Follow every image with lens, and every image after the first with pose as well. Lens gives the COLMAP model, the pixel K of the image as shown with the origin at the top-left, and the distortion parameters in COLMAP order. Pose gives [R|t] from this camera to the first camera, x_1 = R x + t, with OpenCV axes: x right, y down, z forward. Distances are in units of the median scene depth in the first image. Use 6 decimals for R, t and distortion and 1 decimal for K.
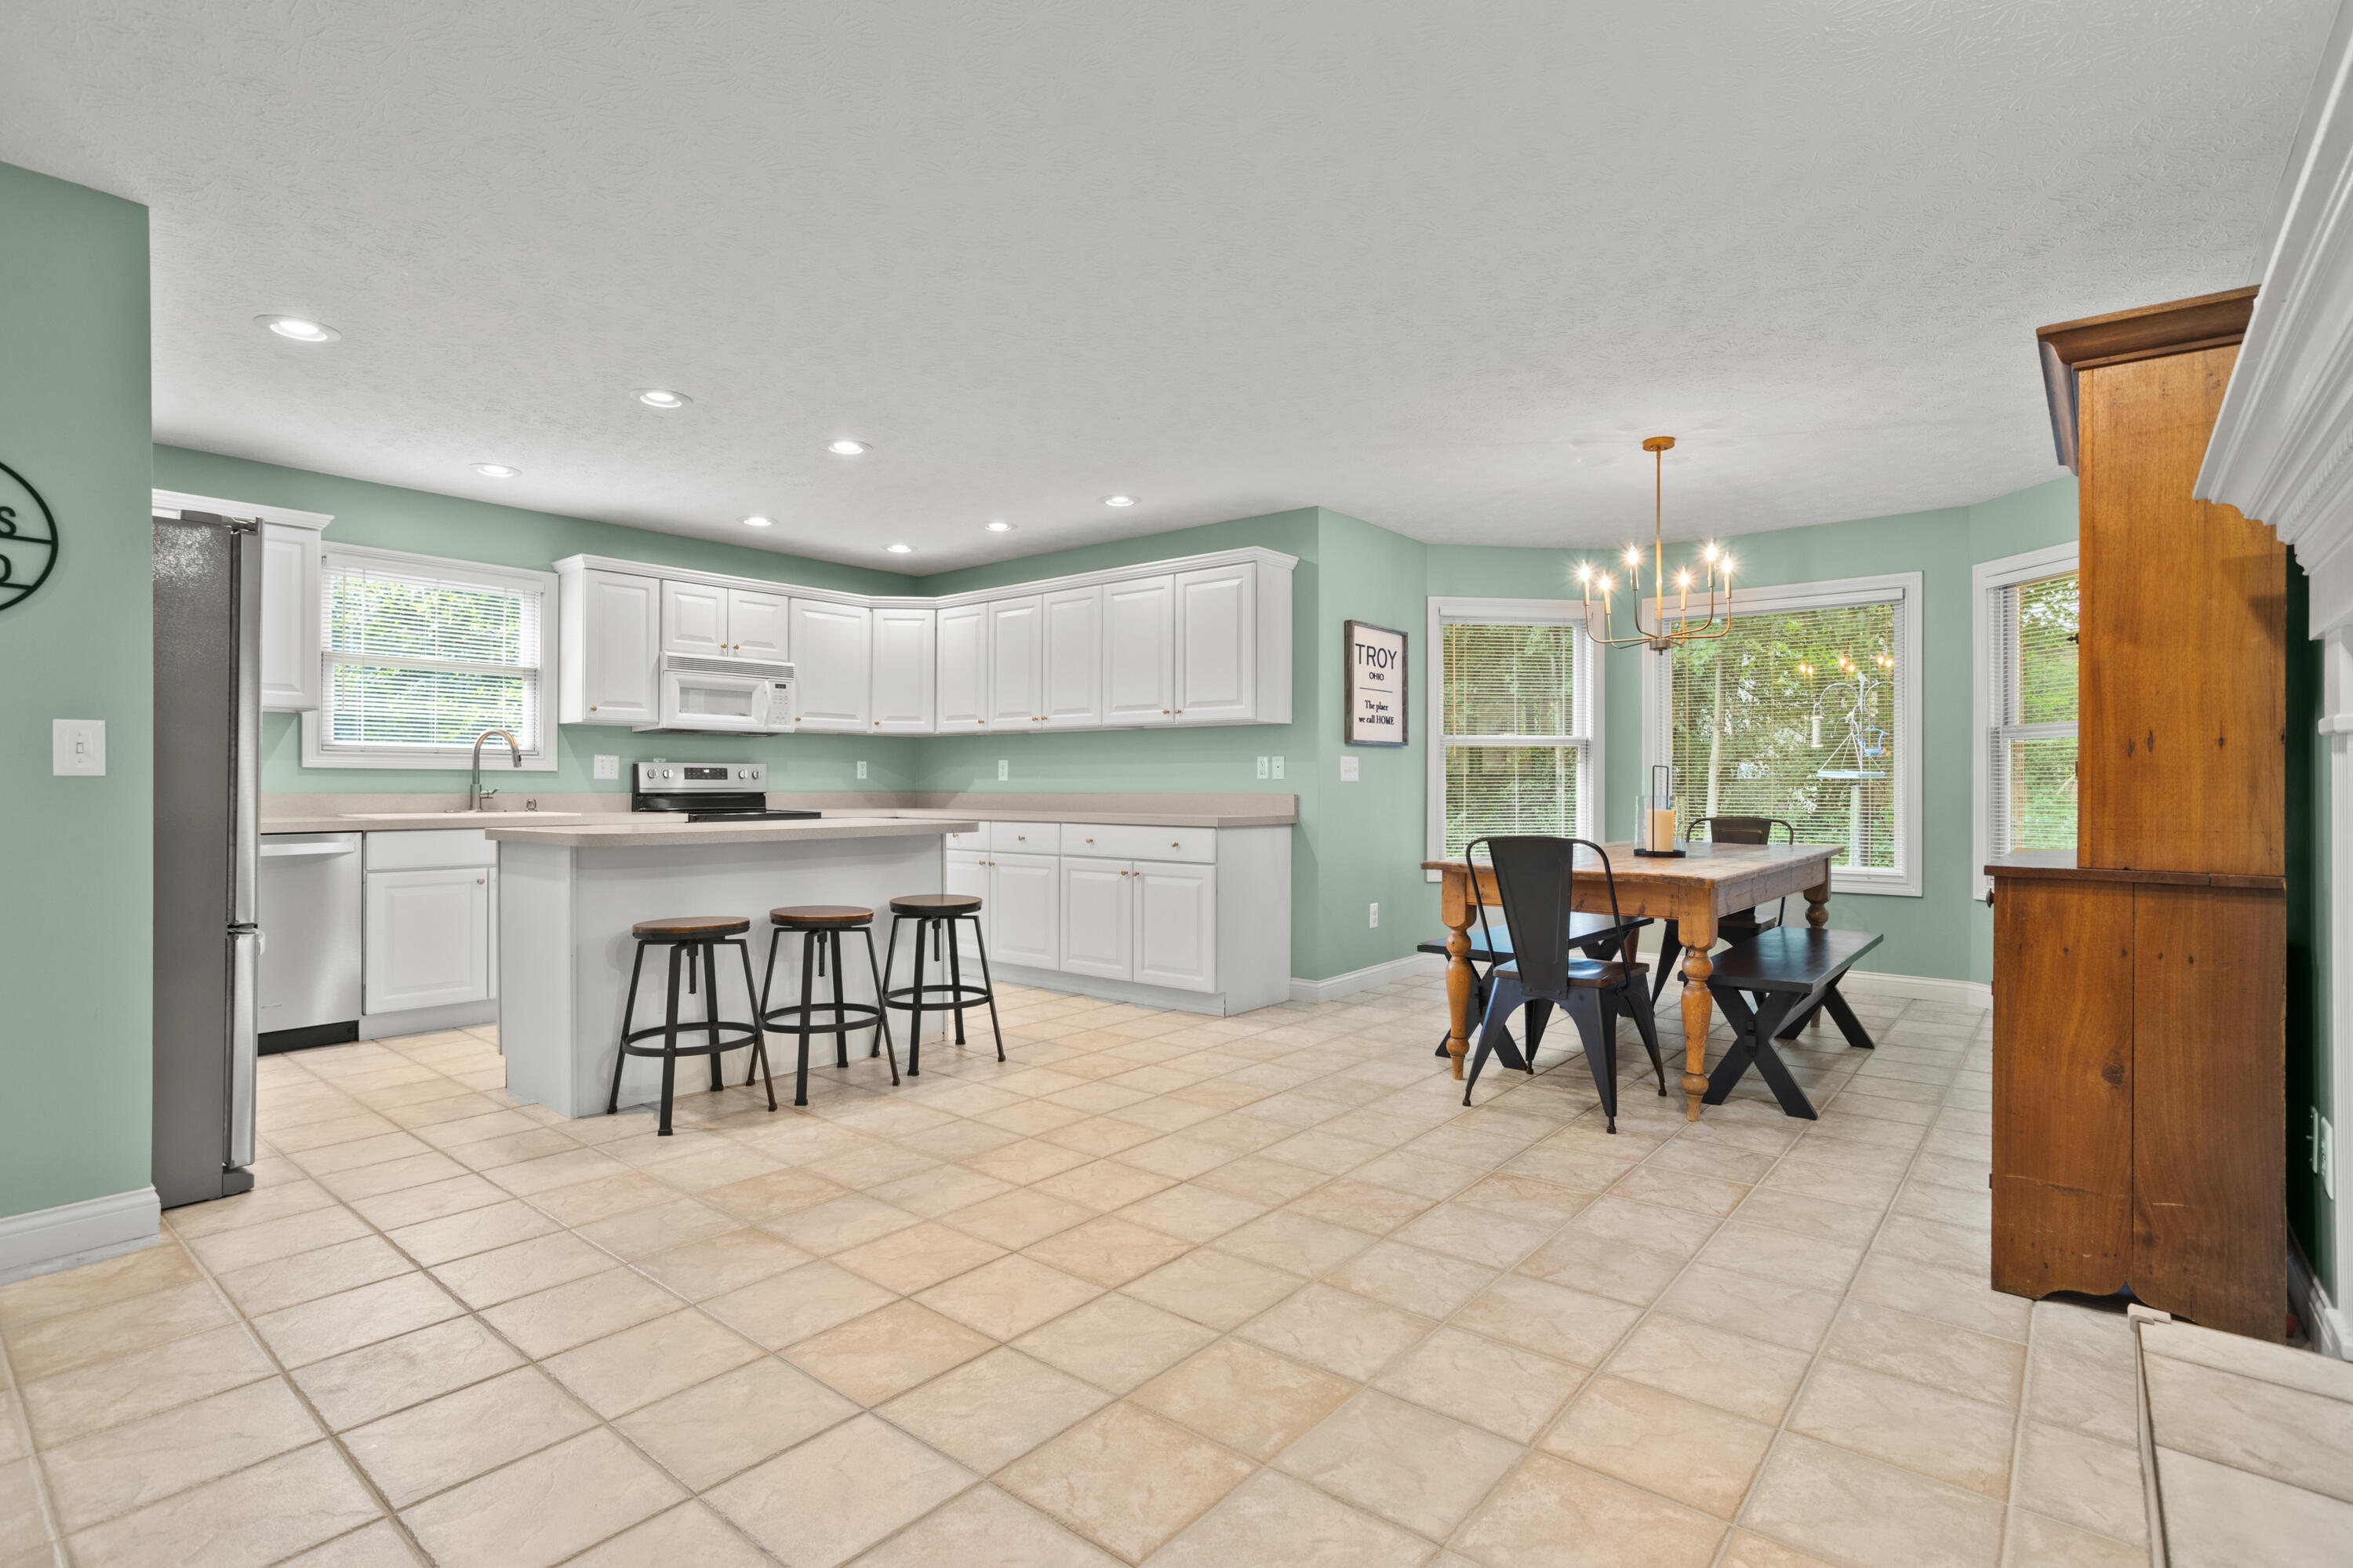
lens RADIAL K [[1149.5, 0, 1182.2], [0, 1149.5, 780.6], [0, 0, 1]] dist [-0.042625, 0.025938]
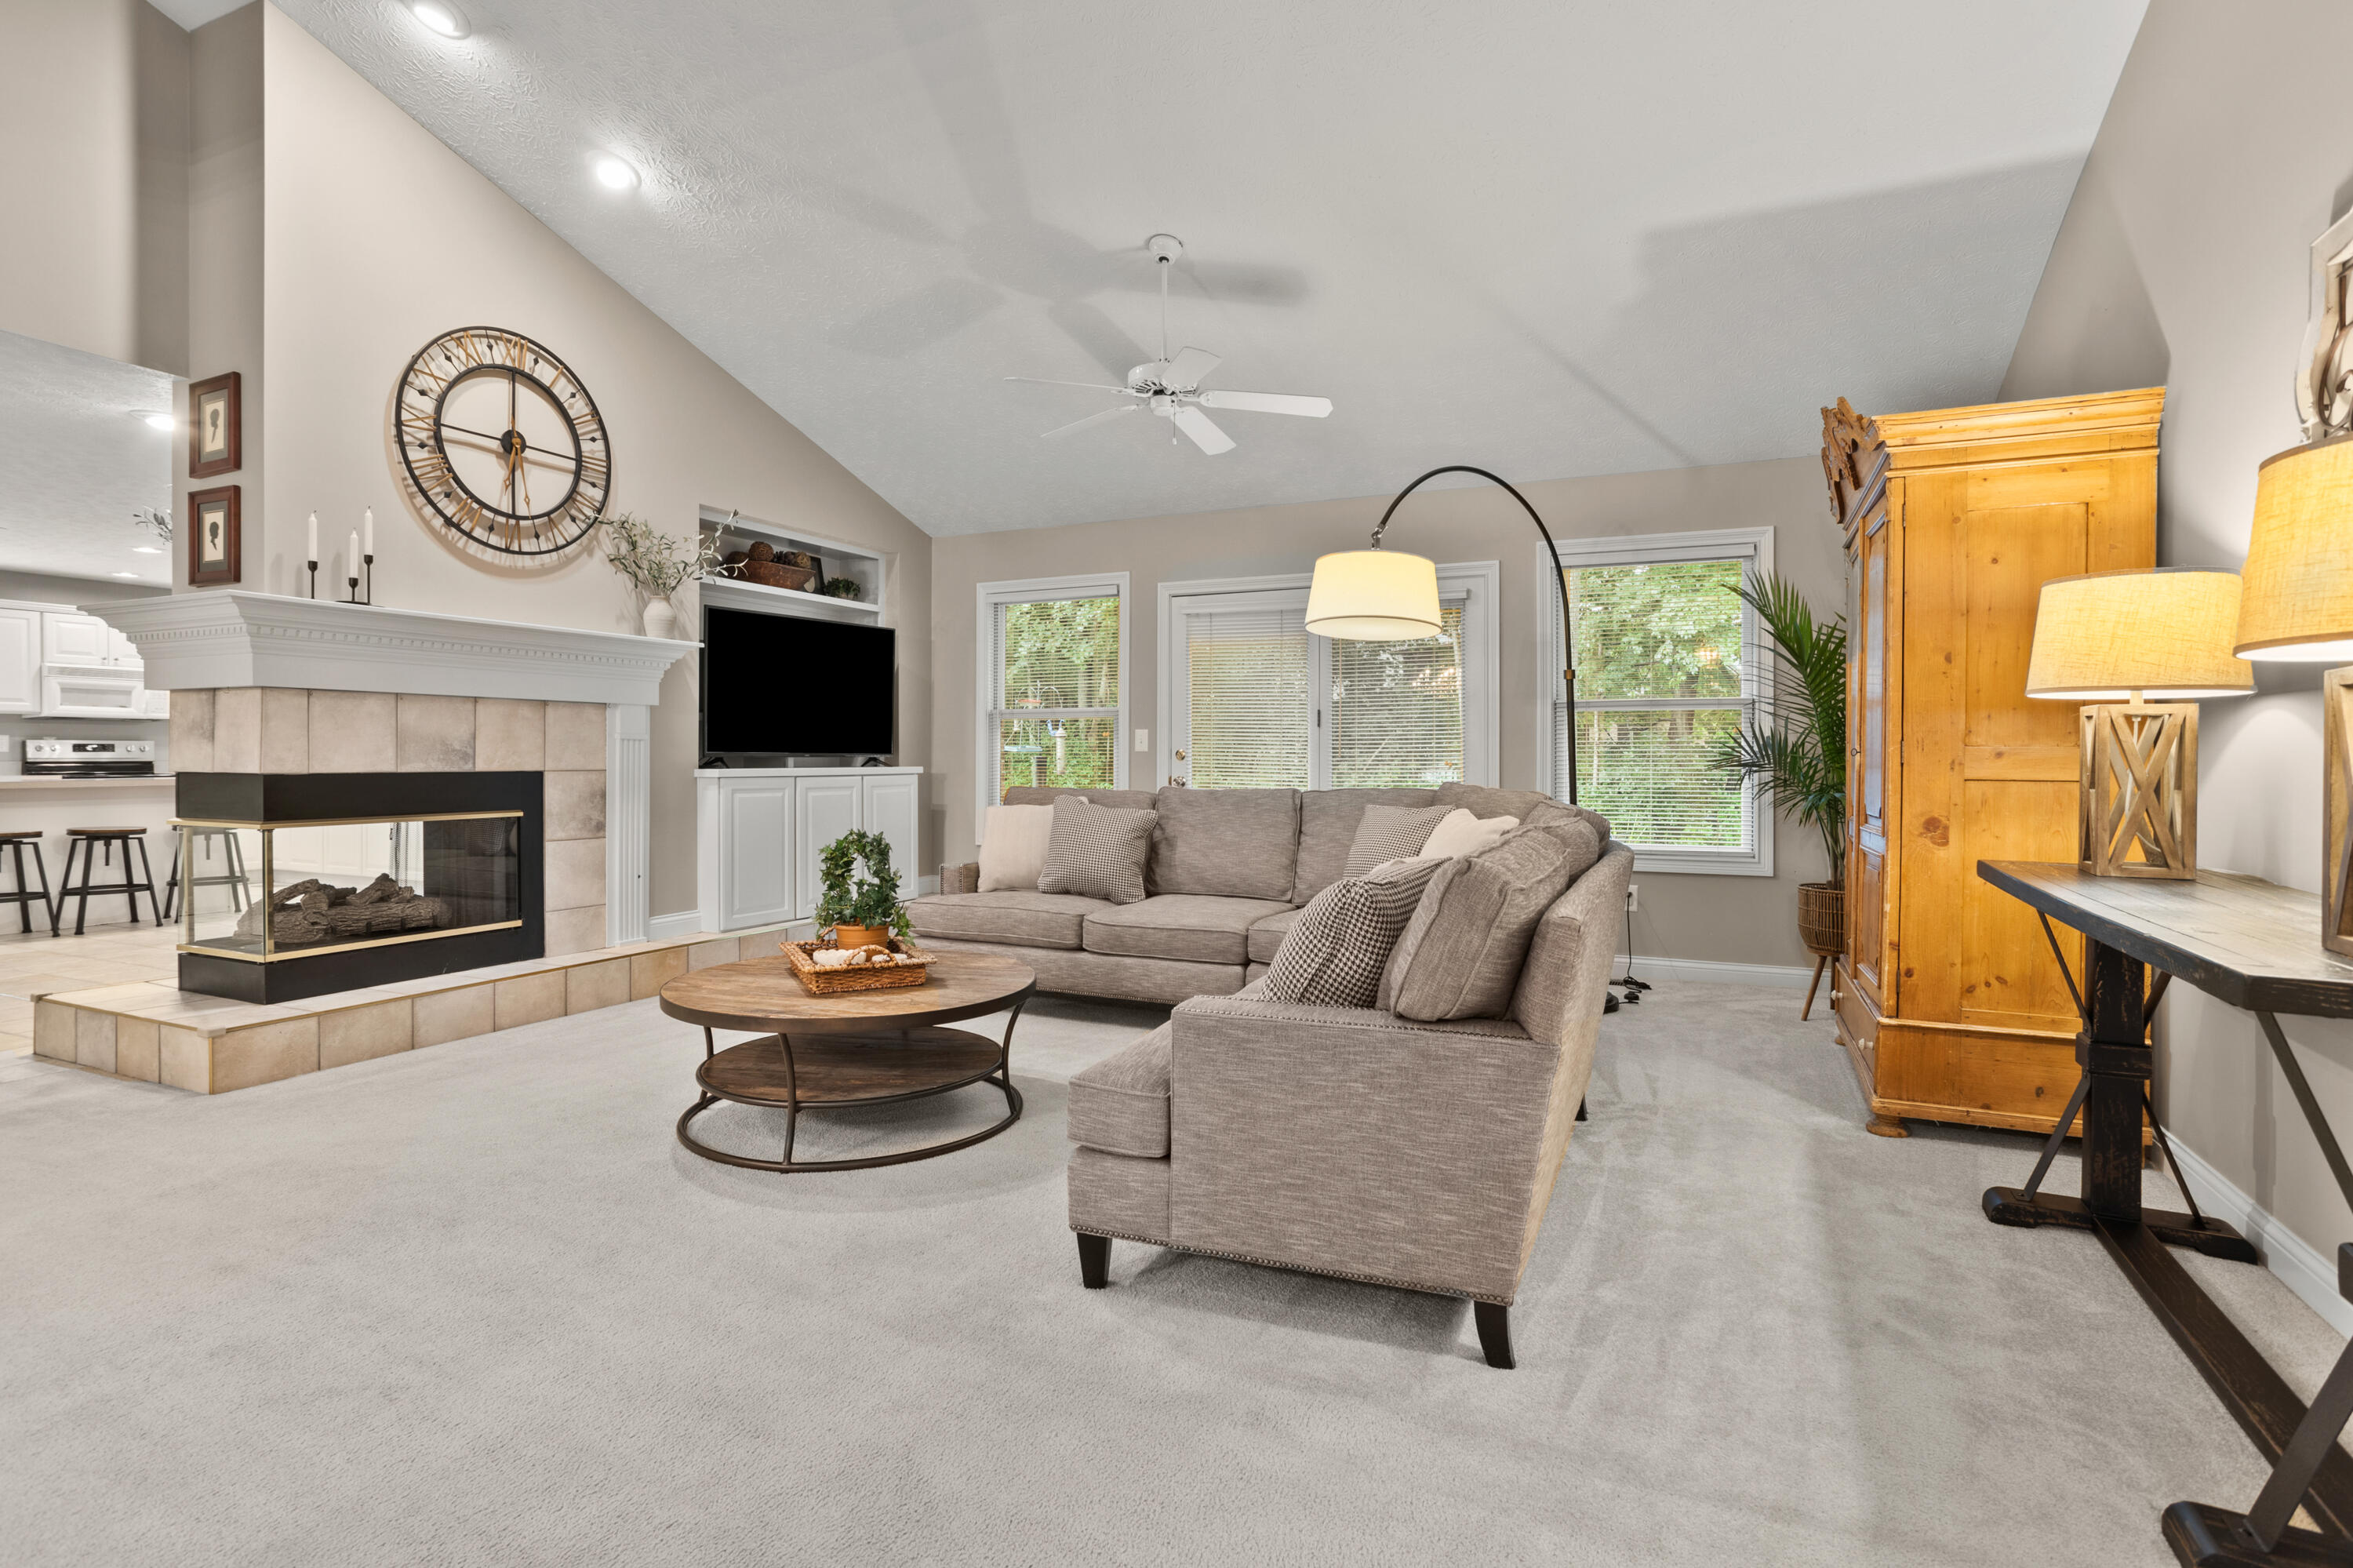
lens RADIAL K [[1149.5, 0, 1191.0], [0, 1149.5, 766.5], [0, 0, 1]] dist [-0.042625, 0.025938]
pose [[0.969333, -0.009527, 0.245565, 1.023678], [0.005062, 0.999810, 0.018810, -0.004111], [-0.245698, -0.016990, 0.969198, -1.268963]]
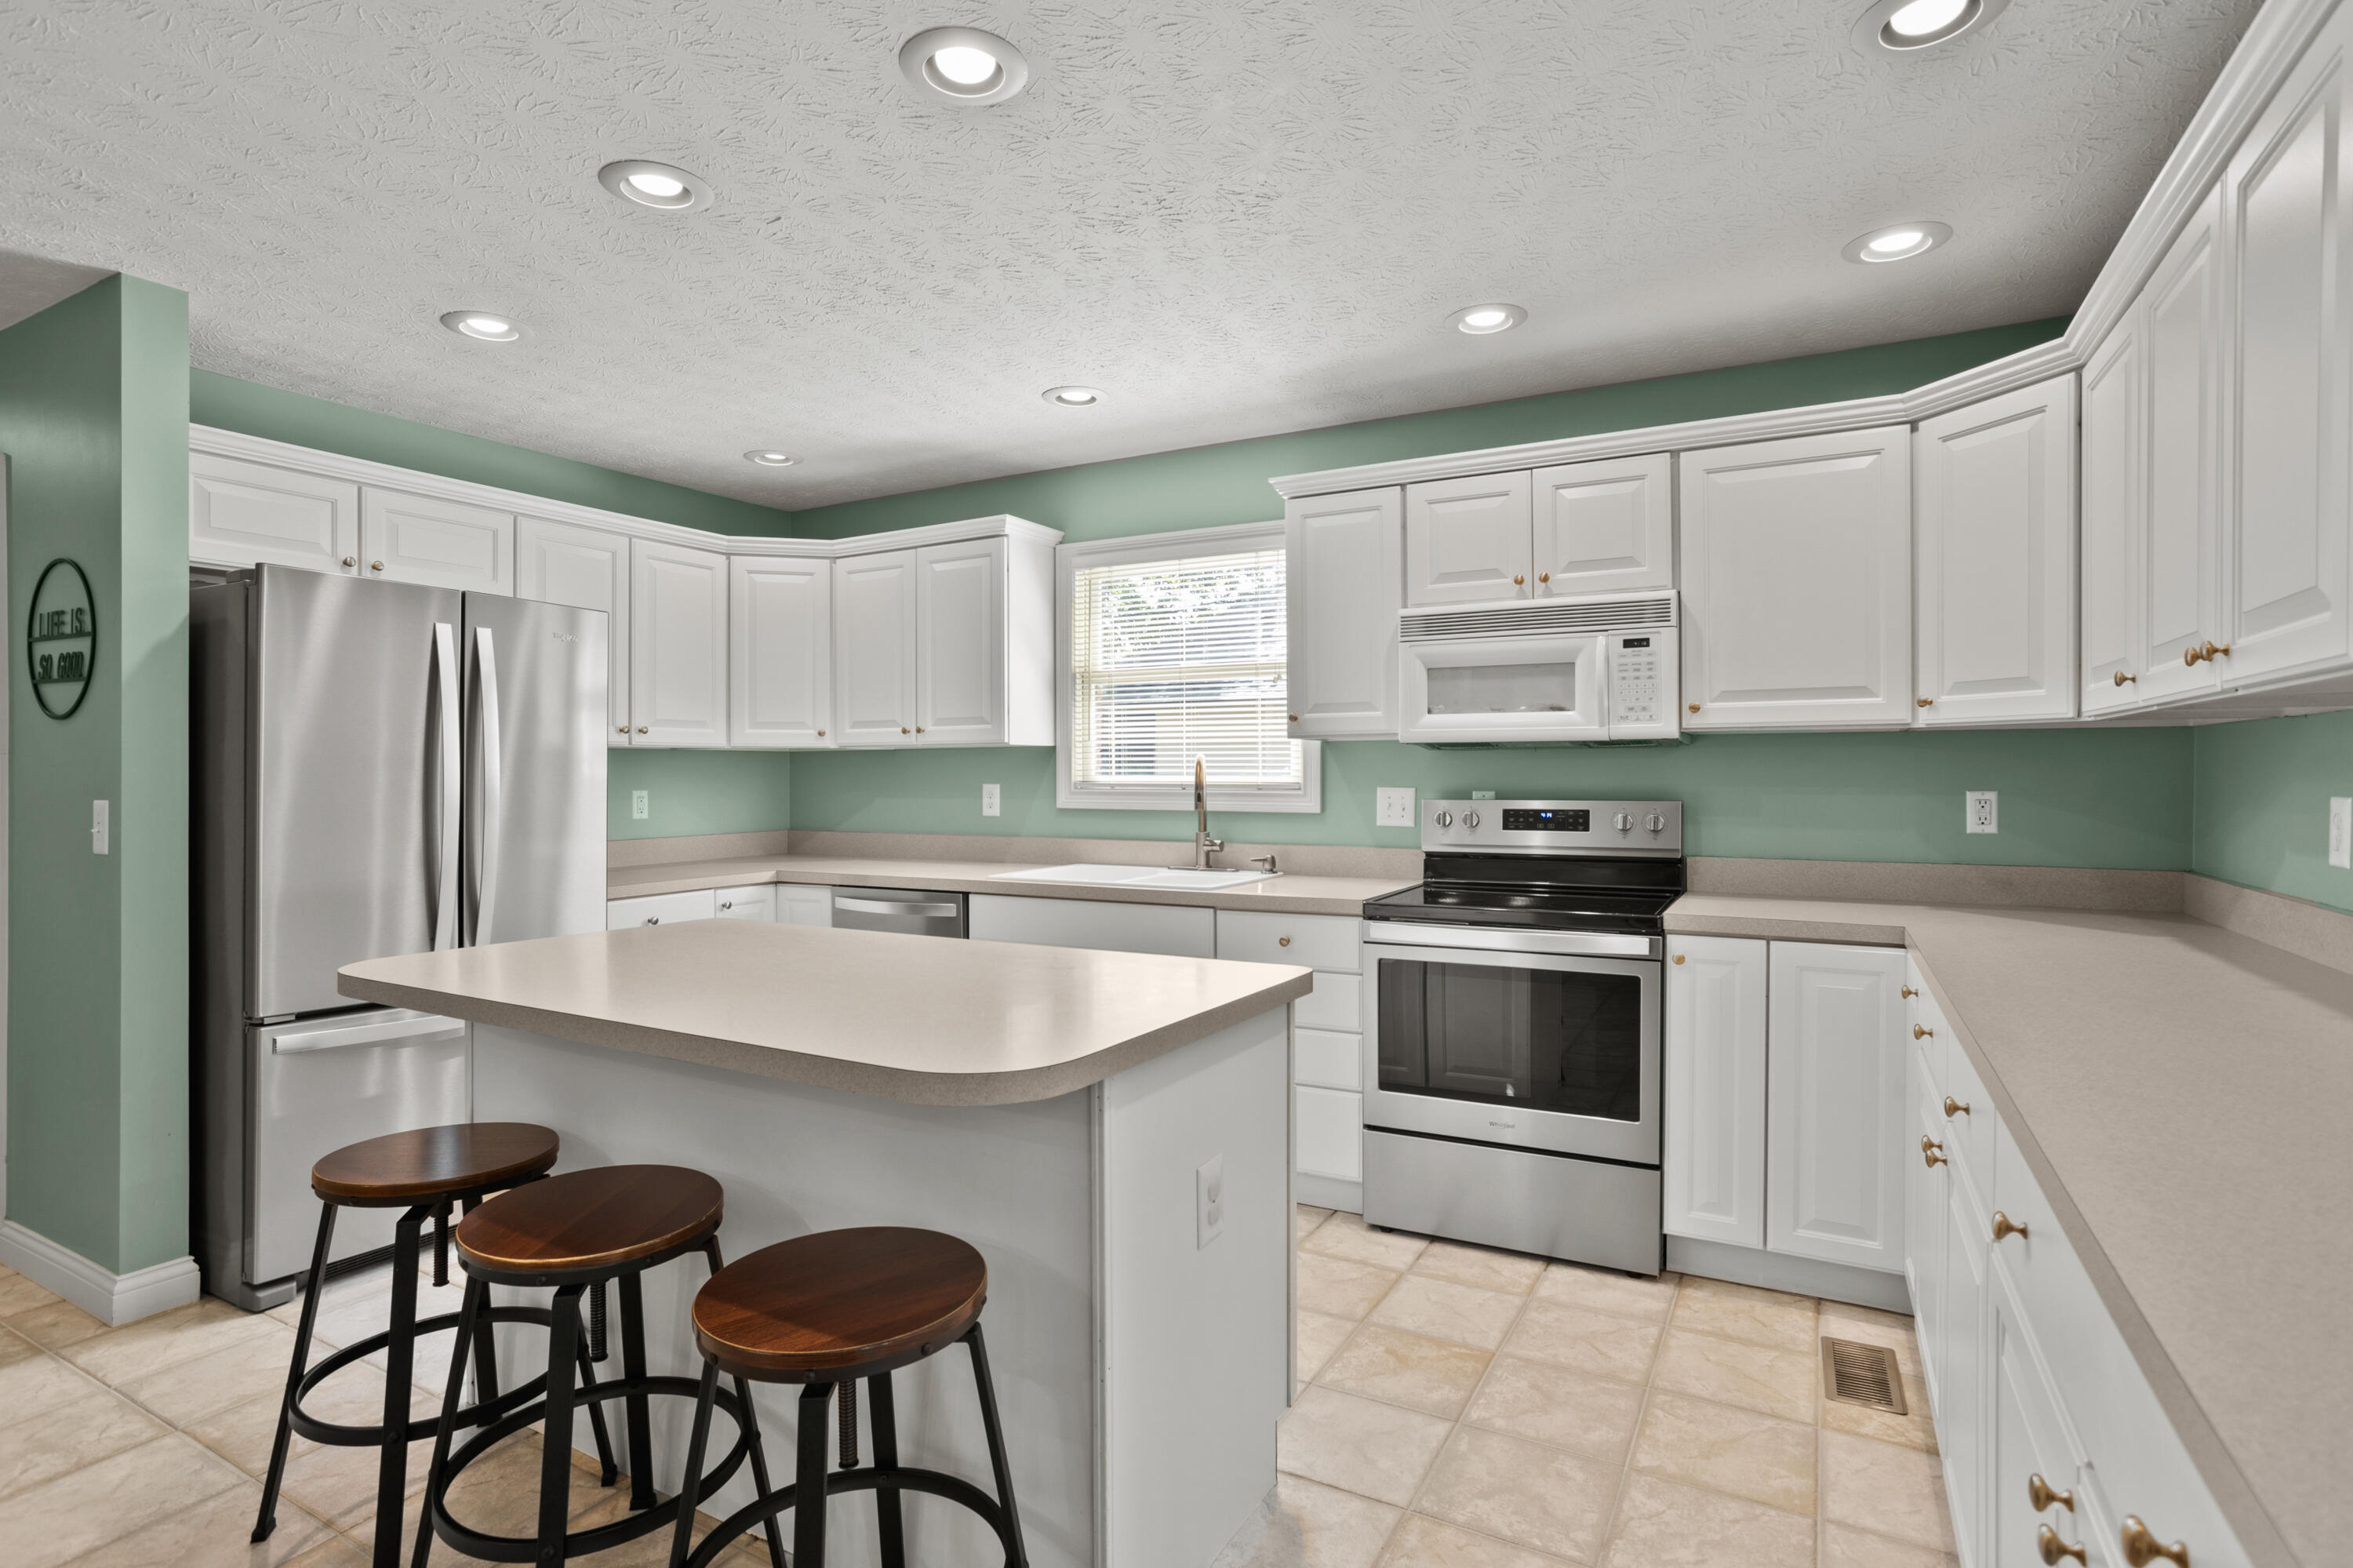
lens RADIAL K [[1149.5, 0, 1160.5], [0, 1149.5, 780.6], [0, 0, 1]] dist [-0.042625, 0.025938]
pose [[0.175585, 0.002673, -0.984461, 0.161308], [0.006534, 0.999971, 0.003881, -0.051378], [0.984443, -0.007114, 0.175562, 1.329749]]
